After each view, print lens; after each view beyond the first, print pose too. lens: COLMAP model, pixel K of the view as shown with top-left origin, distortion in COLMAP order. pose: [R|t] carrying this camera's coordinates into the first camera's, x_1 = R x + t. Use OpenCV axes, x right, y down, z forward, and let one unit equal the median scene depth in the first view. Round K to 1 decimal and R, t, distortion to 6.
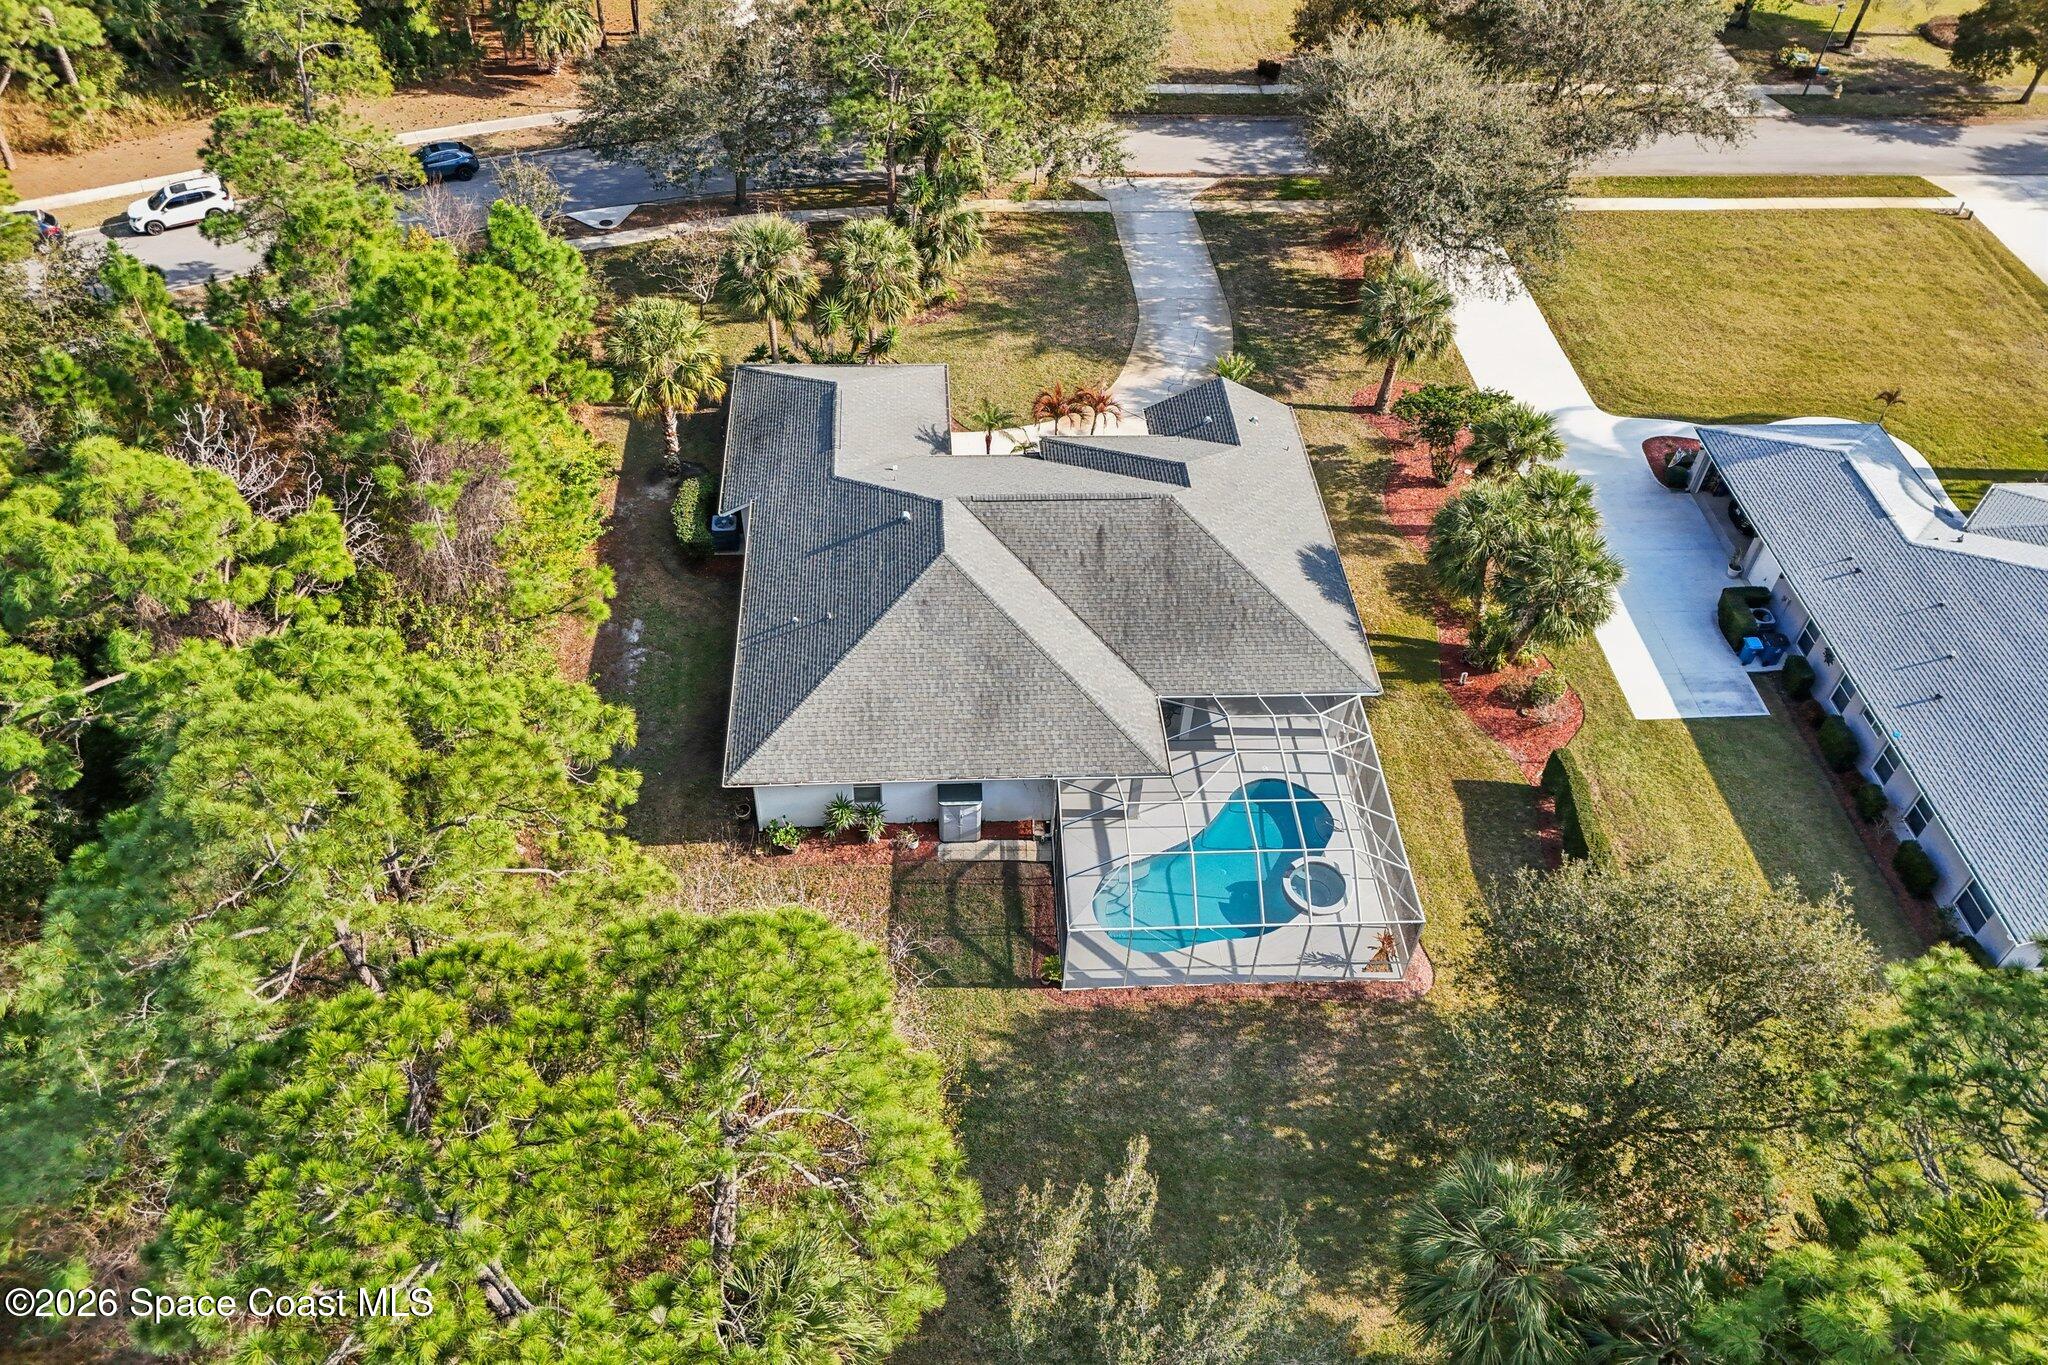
lens RADIAL K [[1521.7, 0, 1031.0], [0, 1521.7, 639.7], [0, 0, 1]] dist [0.042416, -0.010515]
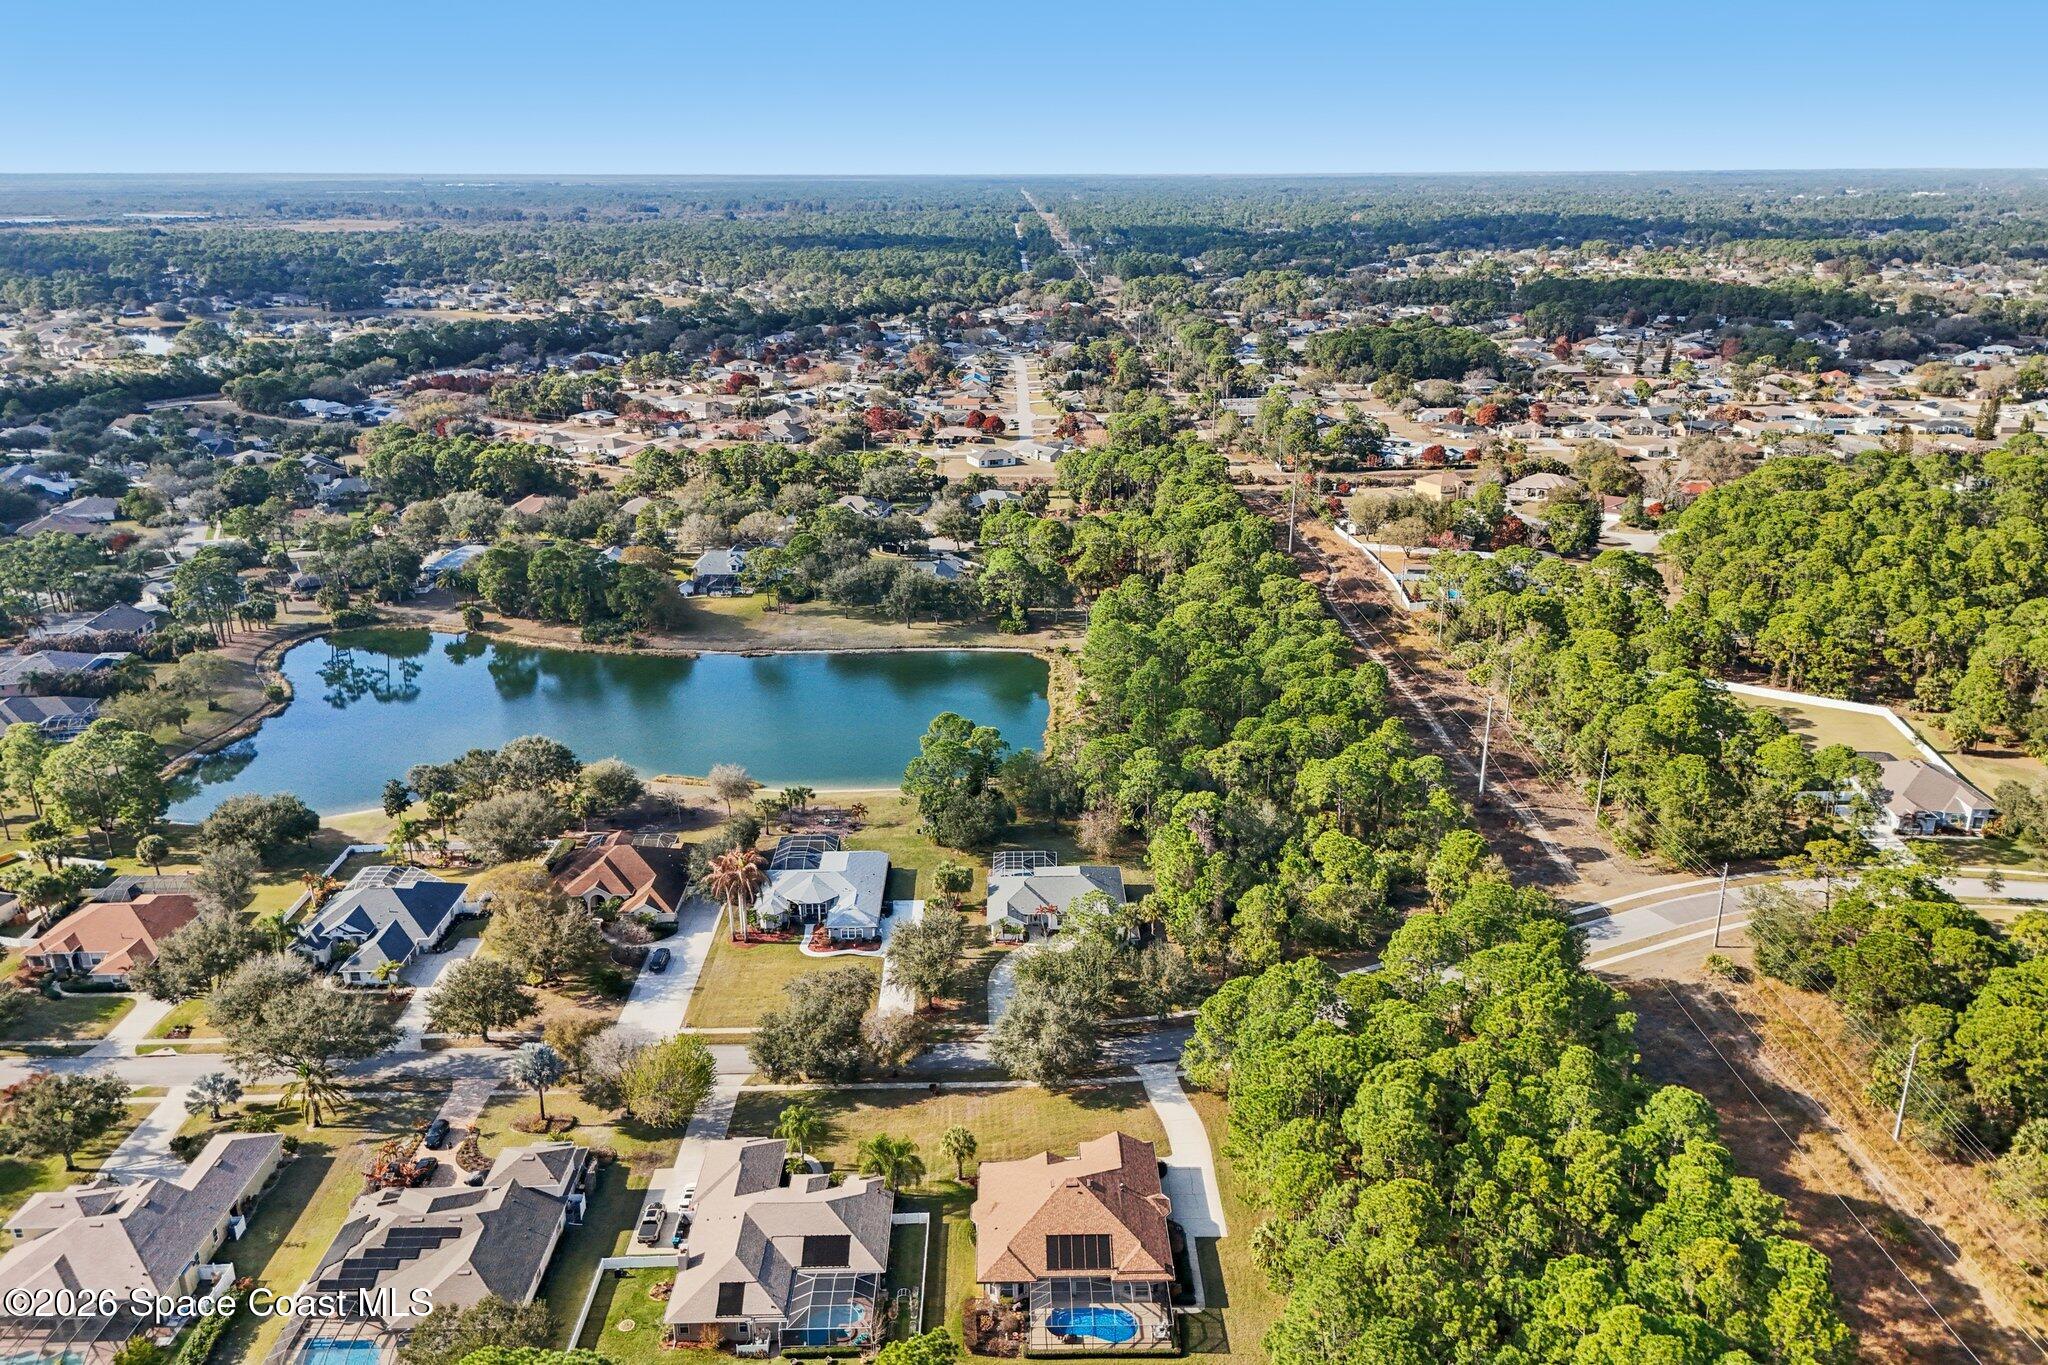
lens RADIAL K [[1531.3, 0, 1017.7], [0, 1531.3, 681.4], [0, 0, 1]] dist [0.131478, -0.201262]
pose [[-0.997920, -0.051565, 0.038680, -0.018737], [0.011188, 0.452410, 0.891740, -4.206336], [-0.063482, 0.890318, -0.450892, 2.445485]]
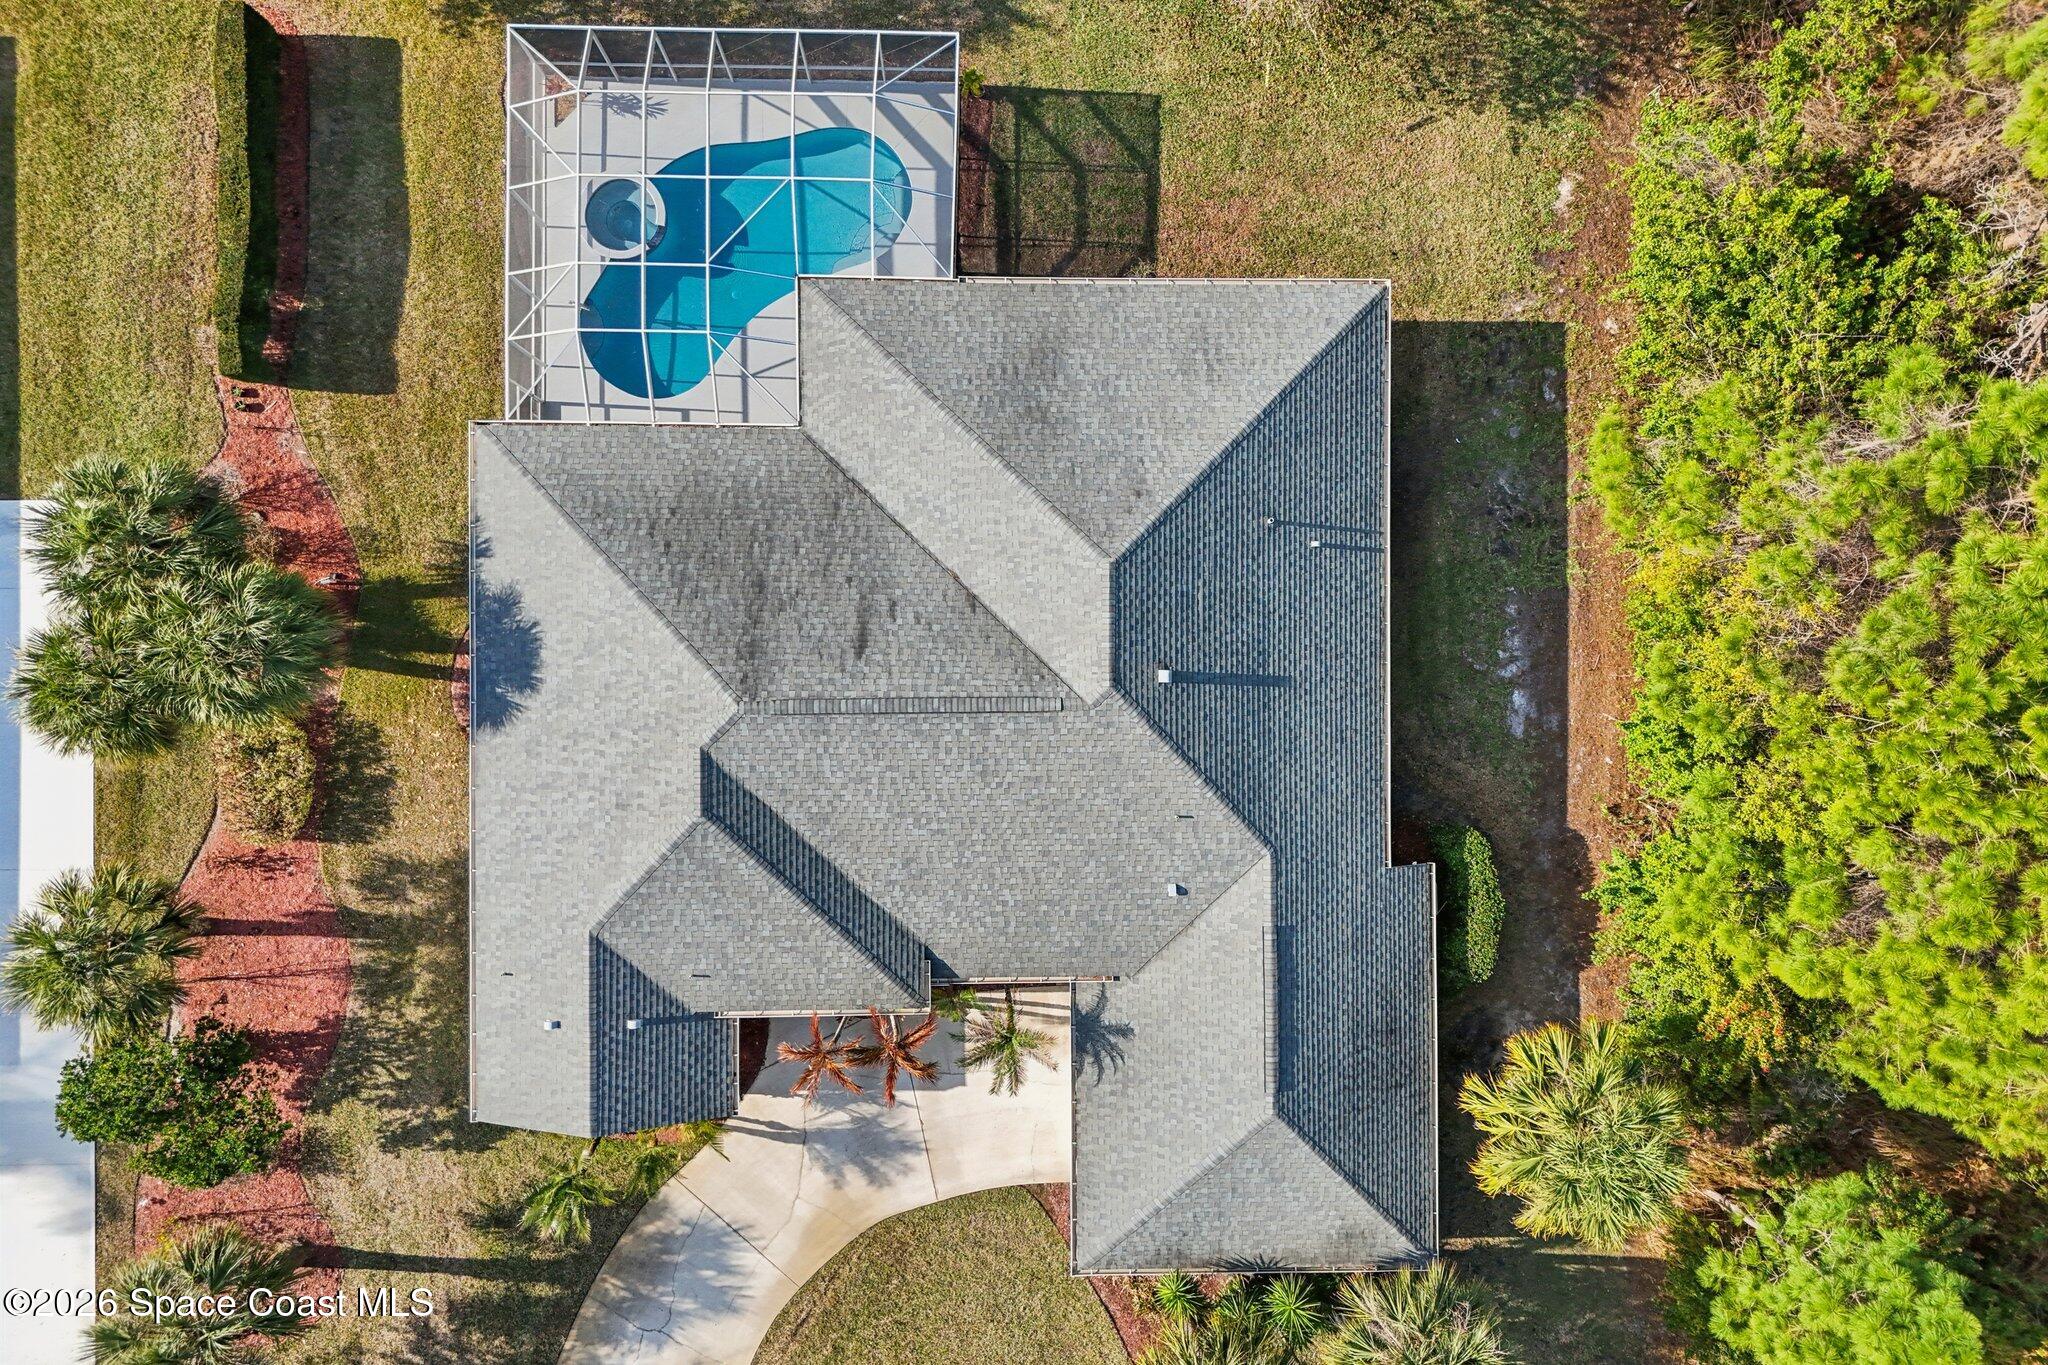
lens RADIAL K [[1555.4, 0, 1024.0], [0, 1555.4, 682.5], [0, 0, 1]] dist [-0.000821, -0.002790]
pose [[-0.995033, -0.059613, -0.079726, 0.026809], [-0.013903, -0.709804, 0.704262, -0.502666], [-0.098573, 0.701872, 0.705450, 0.508043]]
